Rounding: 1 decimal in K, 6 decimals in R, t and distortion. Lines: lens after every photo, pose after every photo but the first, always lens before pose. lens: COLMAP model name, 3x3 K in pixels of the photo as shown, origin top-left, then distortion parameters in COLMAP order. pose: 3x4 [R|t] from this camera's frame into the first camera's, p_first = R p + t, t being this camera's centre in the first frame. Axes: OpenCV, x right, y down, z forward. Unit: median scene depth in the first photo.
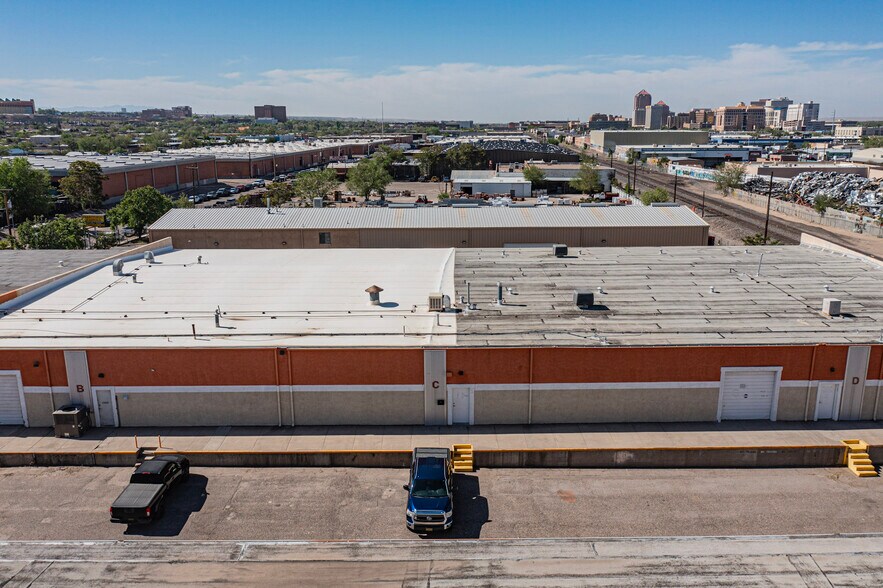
lens RADIAL K [[693.5, 0, 440.6], [0, 693.5, 292.1], [0, 0, 1]] dist [-0.018274, 0.000252]
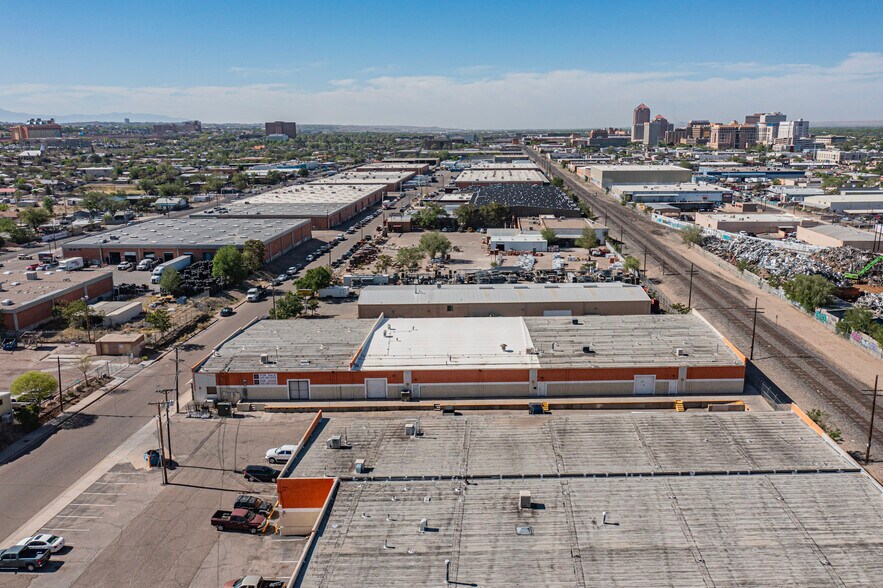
lens RADIAL K [[694.0, 0, 451.6], [0, 694.0, 294.2], [0, 0, 1]] dist [-0.012037, 0.001163]
pose [[0.999904, -0.004861, 0.012938, -0.357539], [0.004966, 0.999955, -0.008090, -0.192568], [-0.012898, 0.008153, 0.999884, -1.738509]]
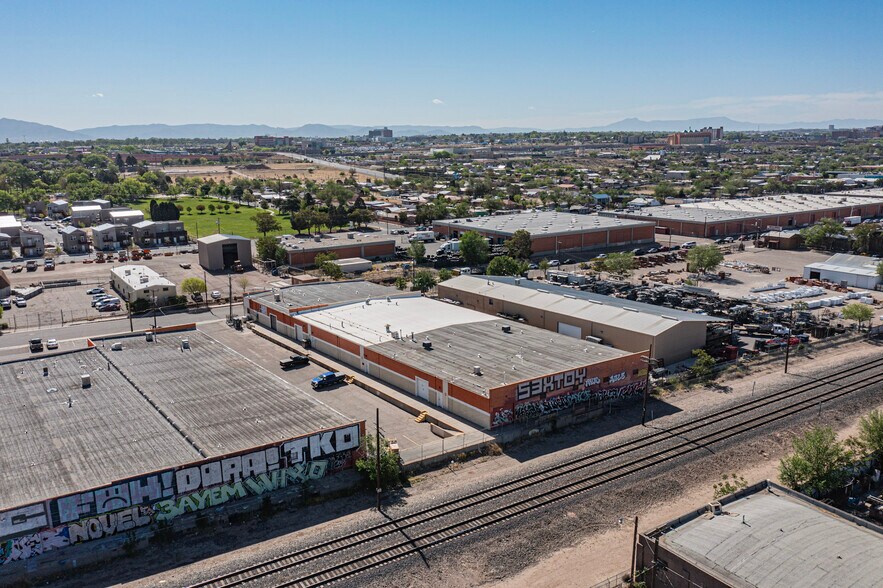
lens RADIAL K [[690.7, 0, 446.1], [0, 690.7, 294.3], [0, 0, 1]] dist [-0.002039, 0.001655]
pose [[0.607181, 0.162574, -0.777753, 2.454281], [-0.178685, 0.981710, 0.065710, -0.395528], [0.774211, 0.099074, 0.625125, -0.637183]]
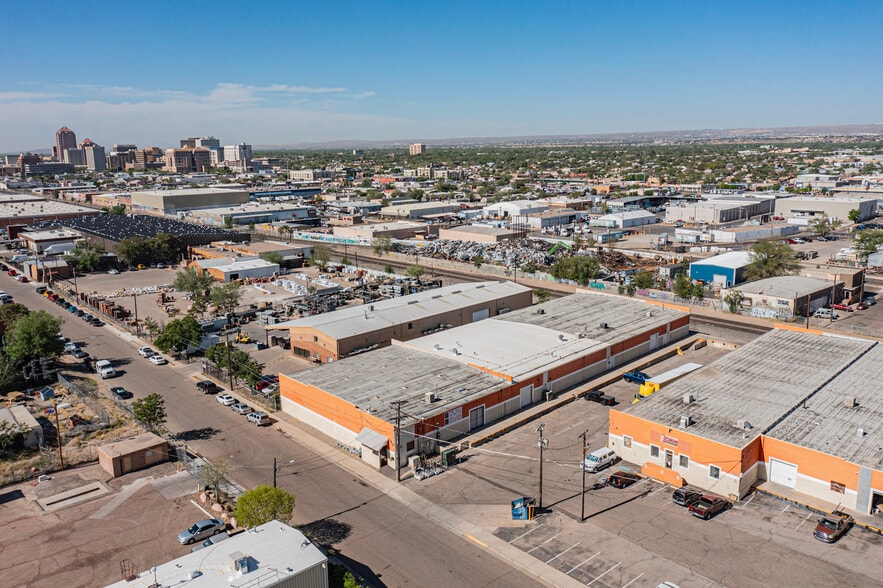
lens RADIAL K [[694.0, 0, 451.6], [0, 694.0, 294.2], [0, 0, 1]] dist [-0.012037, 0.001163]
pose [[0.693714, -0.151671, 0.704100, -2.703435], [0.180373, 0.983009, 0.034039, -0.396572], [-0.697300, 0.103387, 0.709284, -0.830510]]
